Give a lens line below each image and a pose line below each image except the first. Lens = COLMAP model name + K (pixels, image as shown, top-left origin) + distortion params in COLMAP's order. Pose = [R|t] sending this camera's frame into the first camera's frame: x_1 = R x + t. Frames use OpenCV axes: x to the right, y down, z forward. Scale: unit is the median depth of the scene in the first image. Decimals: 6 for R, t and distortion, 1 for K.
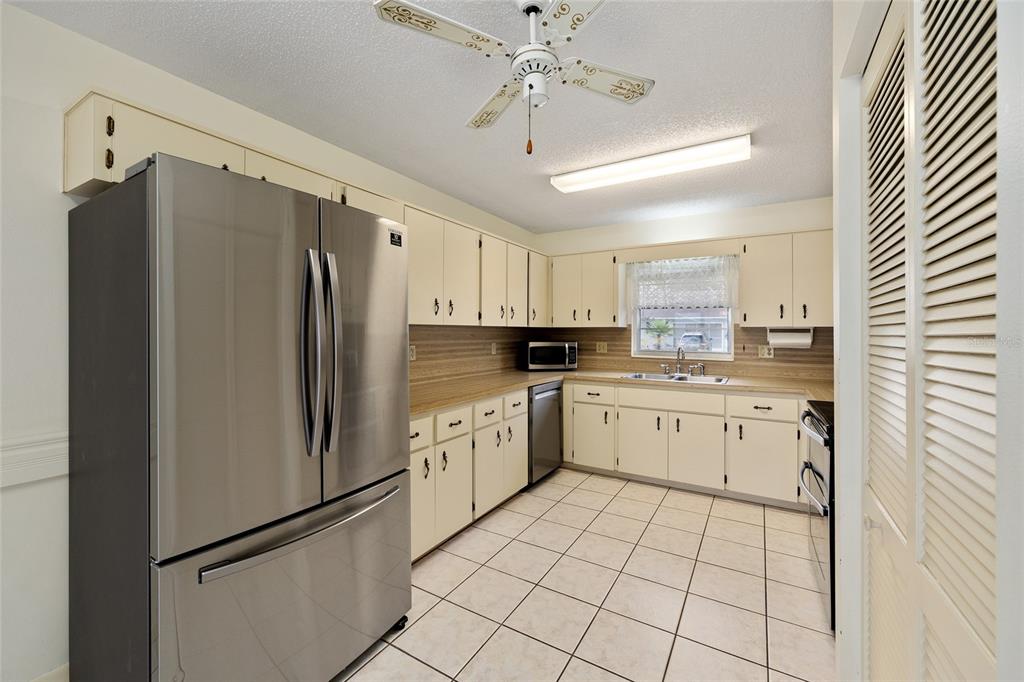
lens RADIAL K [[420.9, 0, 507.3], [0, 420.9, 328.2], [0, 0, 1]] dist [-0.003265, 0.002227]
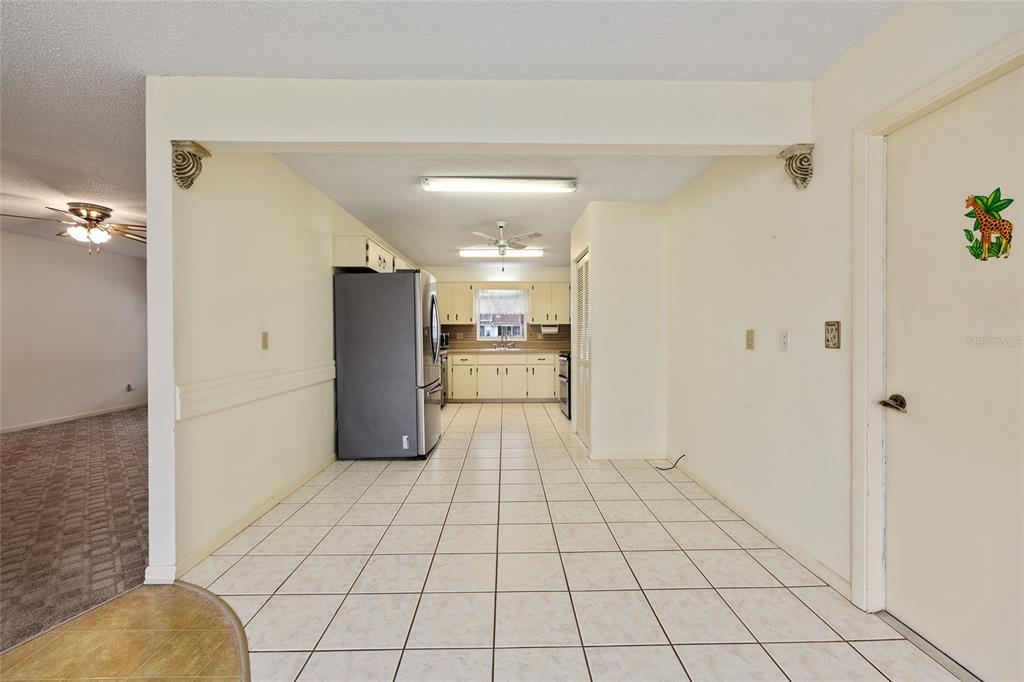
lens RADIAL K [[420.9, 0, 516.6], [0, 420.9, 333.4], [0, 0, 1]] dist [-0.003265, 0.002227]
pose [[0.840248, -0.004894, 0.542180, -0.675083], [0.000395, 0.999965, 0.008414, 0.025610], [-0.542202, -0.006856, 0.840220, -0.765811]]
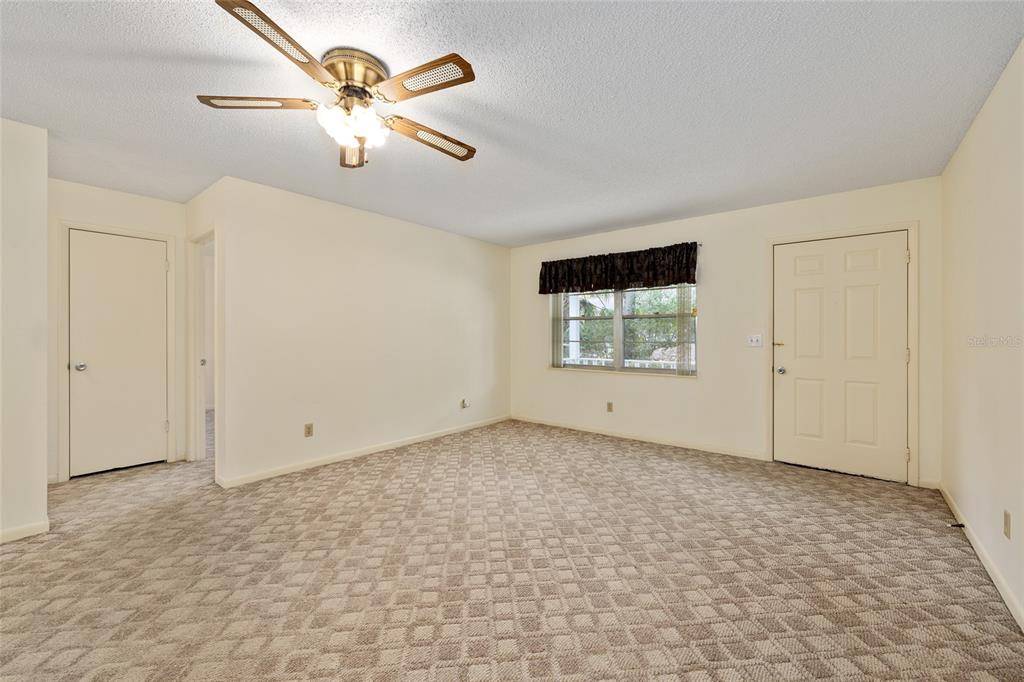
lens RADIAL K [[420.9, 0, 504.8], [0, 420.9, 327.9], [0, 0, 1]] dist [-0.003265, 0.002227]
pose [[0.989836, -0.005321, -0.142115, -0.761763], [0.004231, 0.999959, -0.007971, 0.032687], [0.142151, 0.007289, 0.989818, 0.328647]]
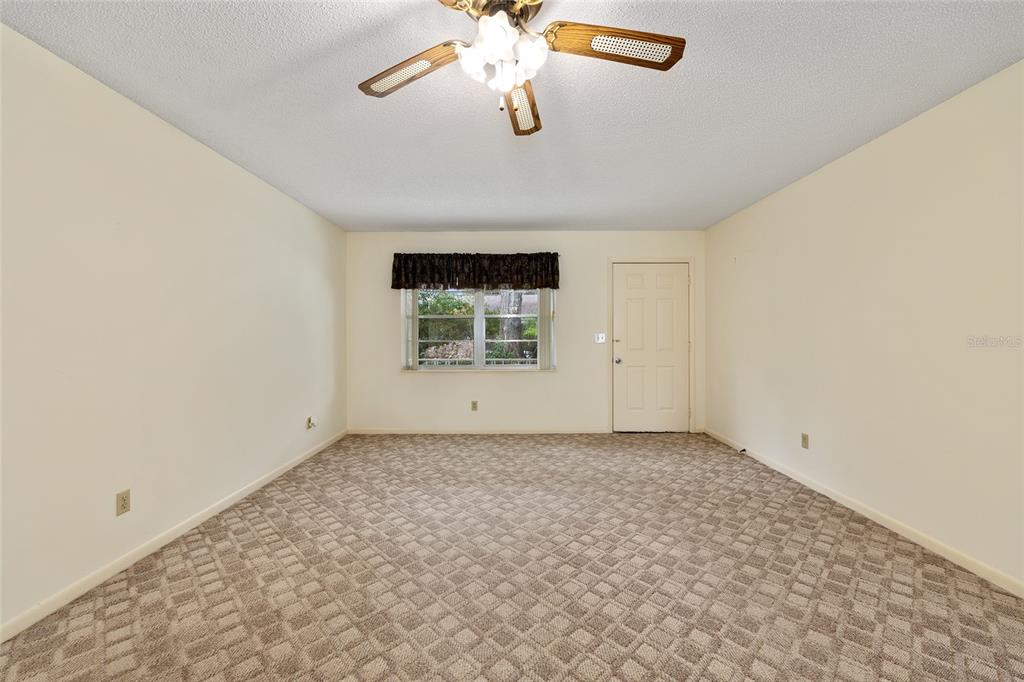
lens RADIAL K [[420.9, 0, 520.9], [0, 420.9, 328.6], [0, 0, 1]] dist [-0.003265, 0.002227]
pose [[0.848248, -0.000706, 0.529599, -1.233385], [0.001751, 0.999997, -0.001471, 0.029774], [-0.529596, 0.002175, 0.848247, 0.486173]]
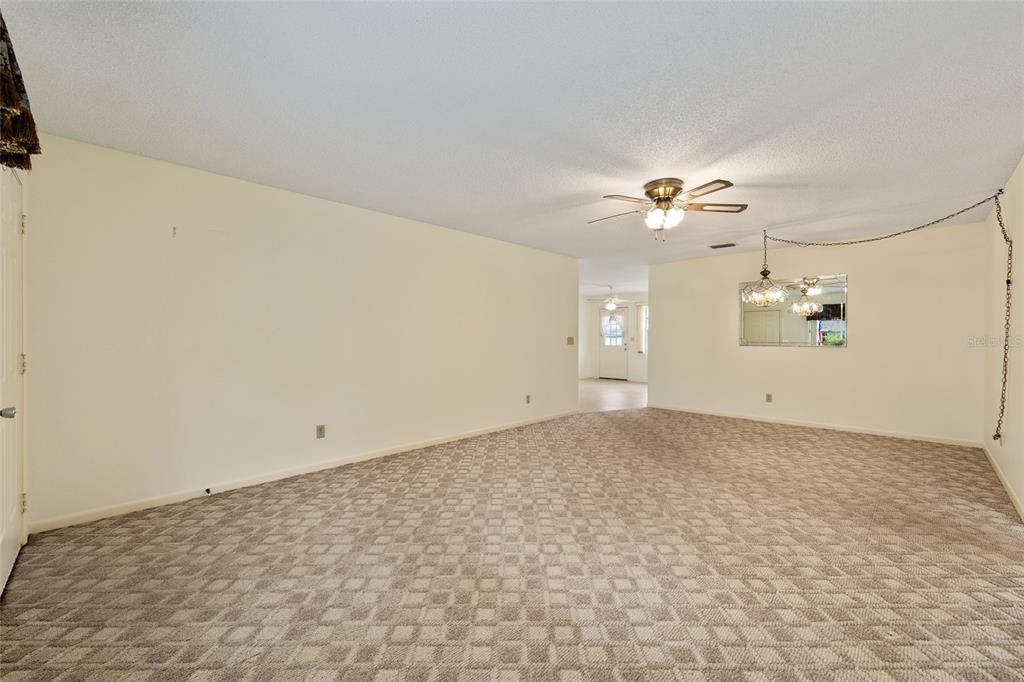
lens RADIAL K [[420.9, 0, 505.4], [0, 420.9, 338.4], [0, 0, 1]] dist [-0.003265, 0.002227]
pose [[-0.972802, -0.005100, 0.231583, -0.905475], [-0.006595, 0.999962, -0.005679, 0.046642], [-0.231546, -0.007052, -0.972798, 1.850922]]
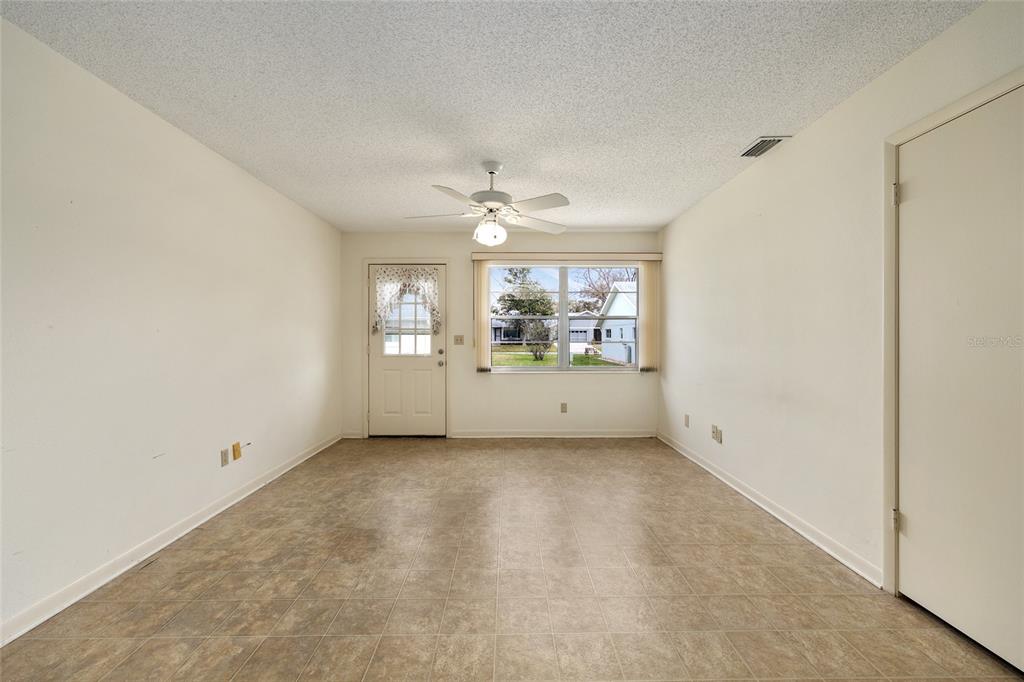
lens RADIAL K [[420.9, 0, 516.7], [0, 420.9, 338.1], [0, 0, 1]] dist [-0.003265, 0.002227]
pose [[-0.846155, -0.000896, -0.532936, -0.521865], [0.001724, 0.999989, -0.004419, 0.030472], [0.532934, -0.004658, -0.846144, -0.266185]]
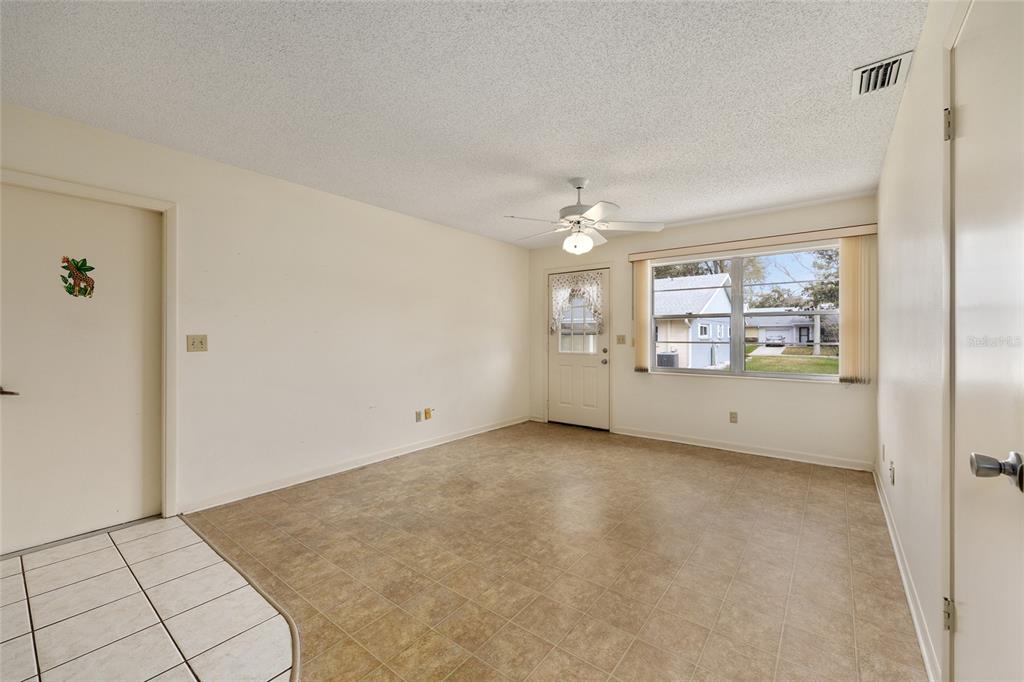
lens RADIAL K [[420.9, 0, 502.4], [0, 420.9, 338.4], [0, 0, 1]] dist [-0.003265, 0.002227]
pose [[-0.991490, -0.003342, 0.130140, -0.891959], [-0.003562, 0.999993, -0.001461, 0.029155], [-0.130134, -0.001912, -0.991495, -0.058518]]
